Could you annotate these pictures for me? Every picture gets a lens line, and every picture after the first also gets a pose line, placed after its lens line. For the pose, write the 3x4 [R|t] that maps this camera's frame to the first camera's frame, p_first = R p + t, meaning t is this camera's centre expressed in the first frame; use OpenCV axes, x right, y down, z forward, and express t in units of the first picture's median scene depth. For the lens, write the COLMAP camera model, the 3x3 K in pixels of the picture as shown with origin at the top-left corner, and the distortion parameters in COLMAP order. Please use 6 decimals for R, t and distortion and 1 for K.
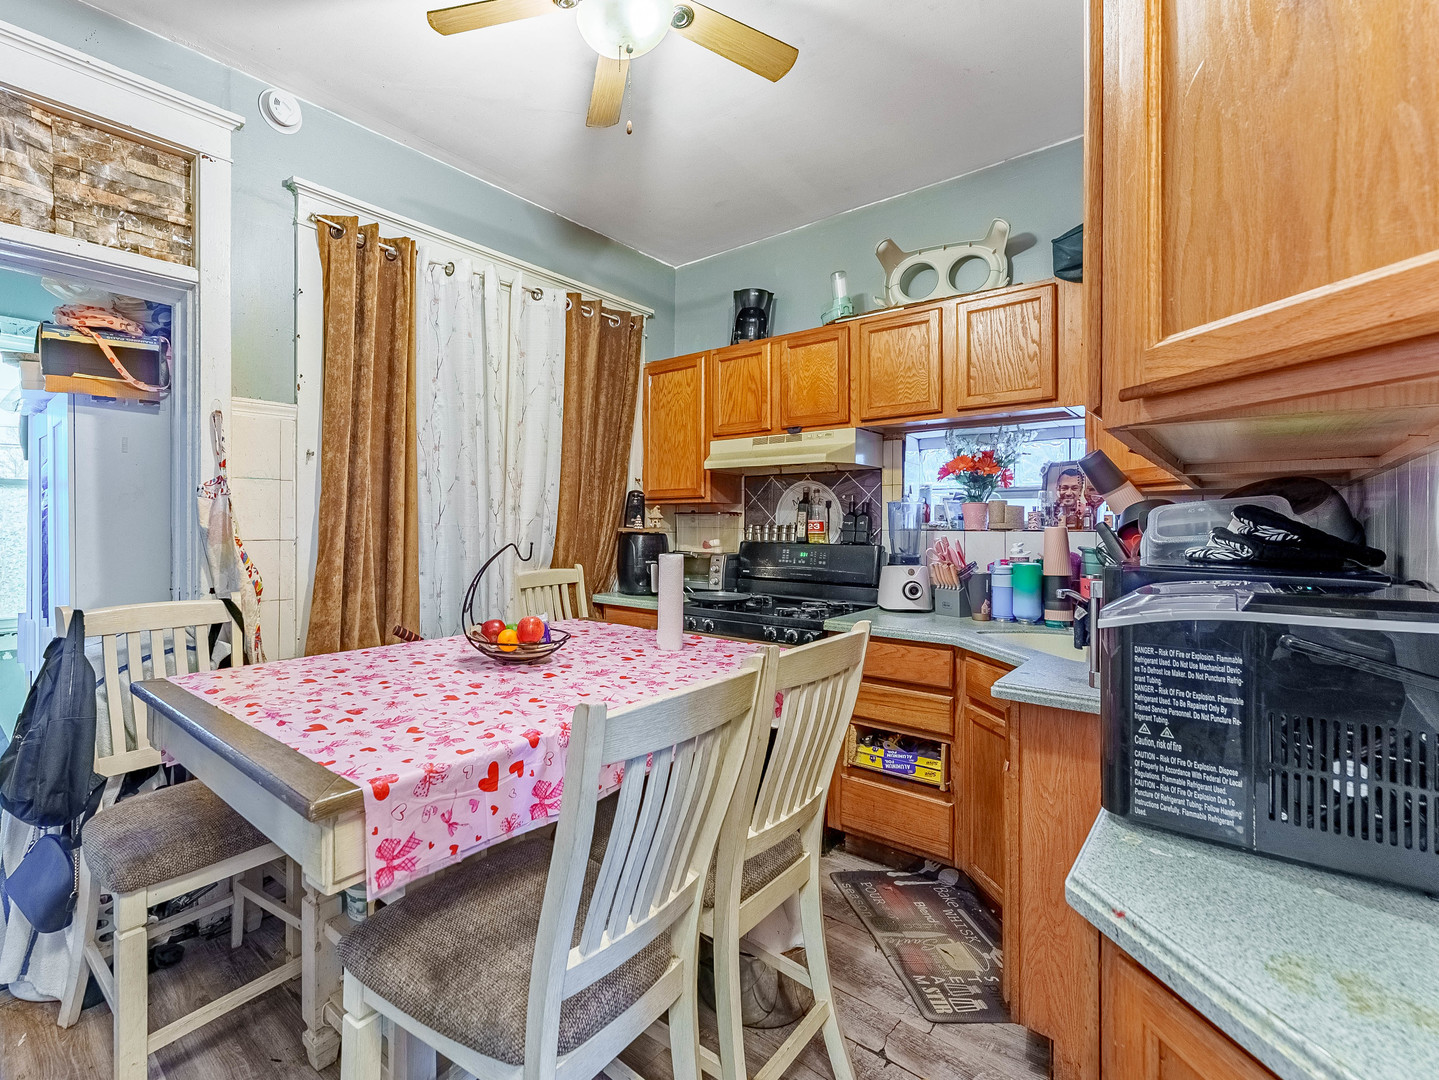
lens RADIAL K [[671.0, 0, 719.5], [0, 671.0, 540.0], [0, 0, 1]] dist [-0.001793, -0.000277]
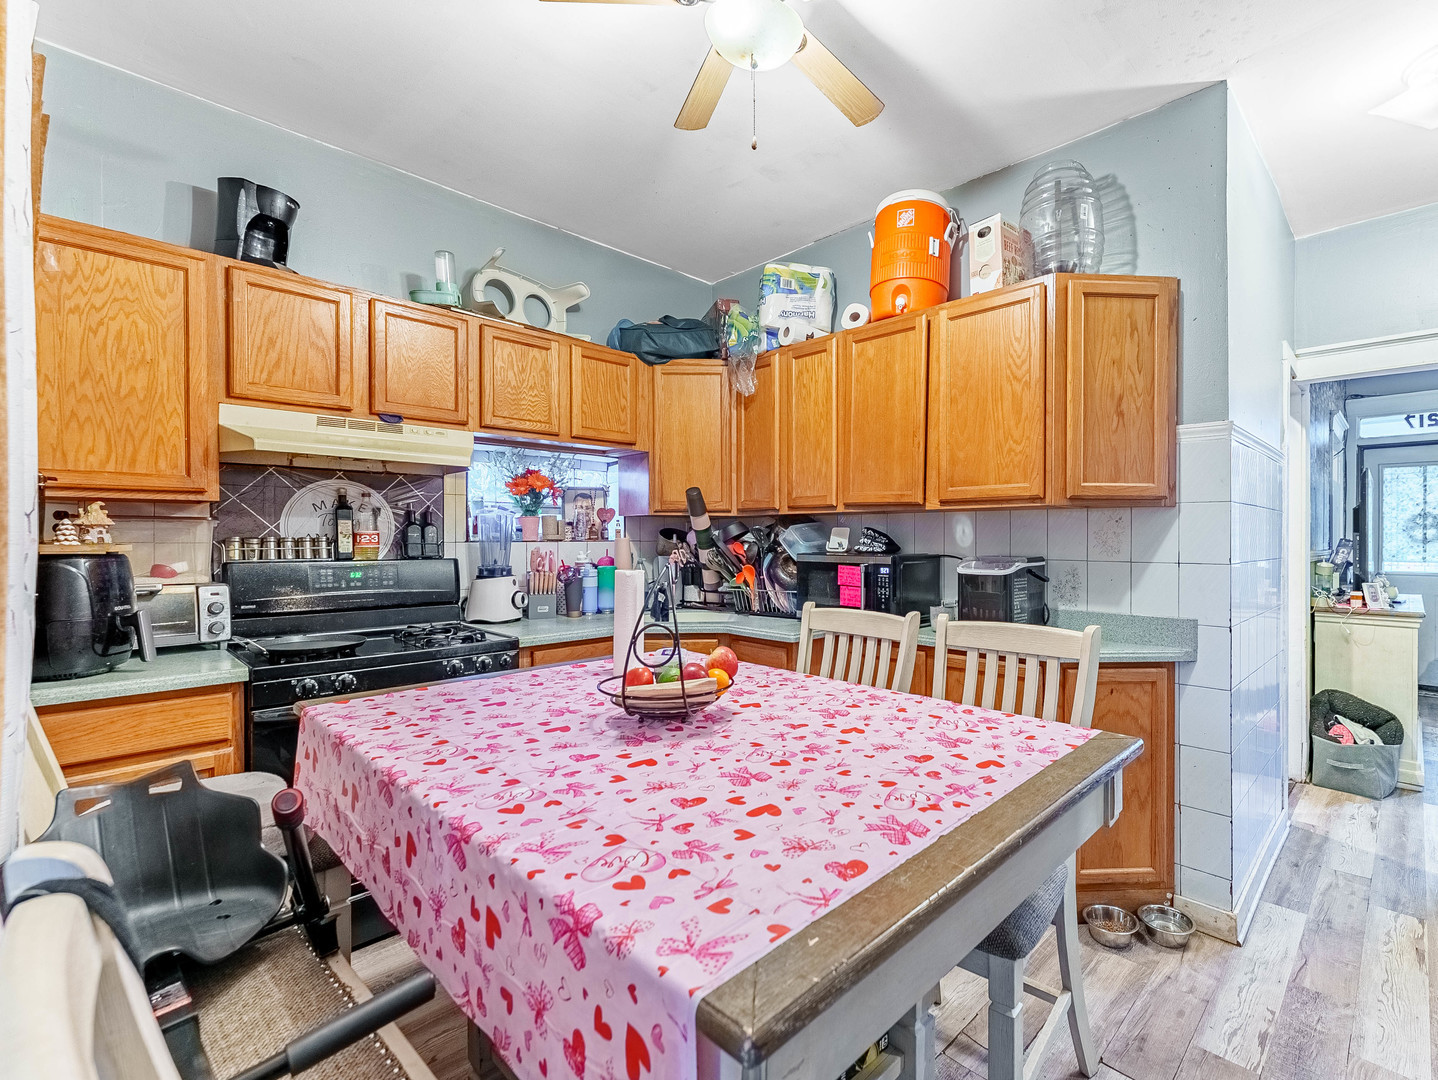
lens RADIAL K [[670.5, 0, 719.0], [0, 670.5, 540.0], [0, 0, 1]] dist [-0.001793, -0.000277]
pose [[0.110730, -0.007869, 0.993819, -0.618029], [0.024076, 0.999696, 0.005233, -0.013222], [-0.993559, 0.023348, 0.110886, 0.507008]]
